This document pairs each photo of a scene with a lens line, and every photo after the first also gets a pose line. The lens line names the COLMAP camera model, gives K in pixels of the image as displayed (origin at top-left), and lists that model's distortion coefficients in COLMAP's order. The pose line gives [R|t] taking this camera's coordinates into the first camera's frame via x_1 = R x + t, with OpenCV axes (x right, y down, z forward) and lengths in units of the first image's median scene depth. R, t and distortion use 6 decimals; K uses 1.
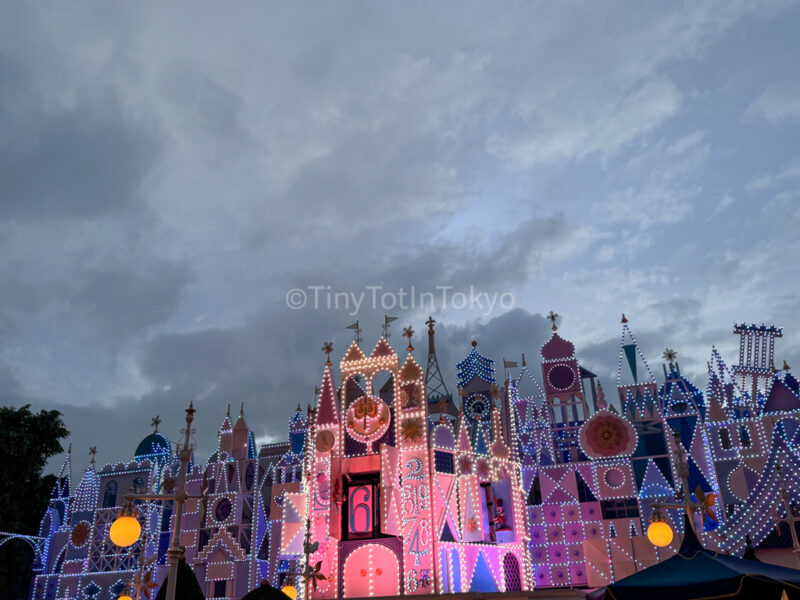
lens RADIAL K [[693.4, 0, 400.0], [0, 693.4, 300.0], [0, 0, 1]] dist [0.001973, 0.001224]
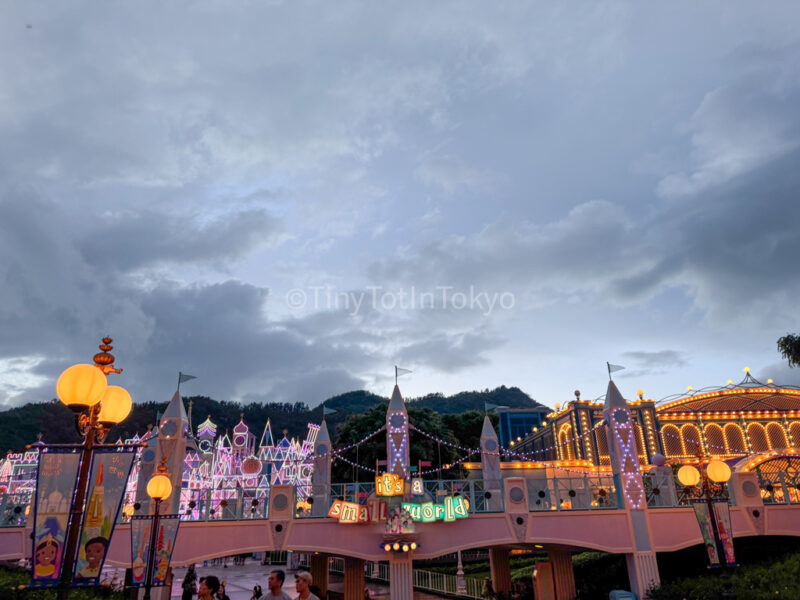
lens RADIAL K [[559.1, 0, 400.0], [0, 559.1, 300.0], [0, 0, 1]] dist [0.001044, 0.000023]
pose [[0.864235, 0.193746, 0.464285, -0.352715], [-0.203732, 0.978593, -0.029134, -0.508344], [-0.459991, -0.069411, 0.885206, -1.199570]]
